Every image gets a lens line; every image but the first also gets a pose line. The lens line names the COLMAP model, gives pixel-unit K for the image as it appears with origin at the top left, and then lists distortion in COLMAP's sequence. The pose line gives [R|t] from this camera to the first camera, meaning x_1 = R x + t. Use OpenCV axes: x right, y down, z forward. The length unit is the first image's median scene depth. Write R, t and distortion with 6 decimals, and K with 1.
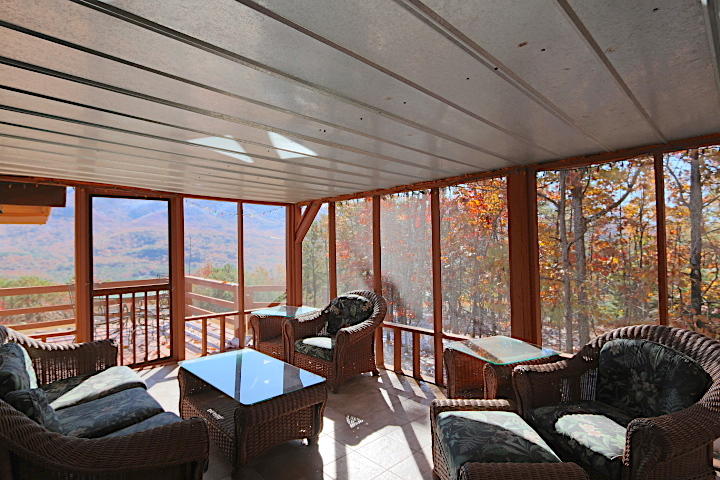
lens RADIAL K [[338.2, 0, 360.0], [0, 338.2, 240.0], [0, 0, 1]] dist [-0.002850, -0.000113]
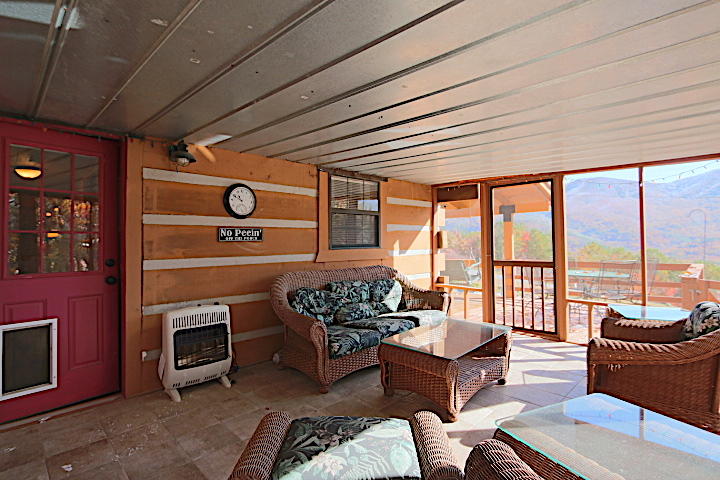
lens RADIAL K [[338.2, 0, 360.0], [0, 338.2, 240.0], [0, 0, 1]] dist [-0.002850, -0.000113]
pose [[0.103800, 0.014486, -0.994493, 0.403833], [0.036049, 0.999182, 0.018317, 0.023093], [0.993945, -0.037752, 0.103193, 0.323369]]
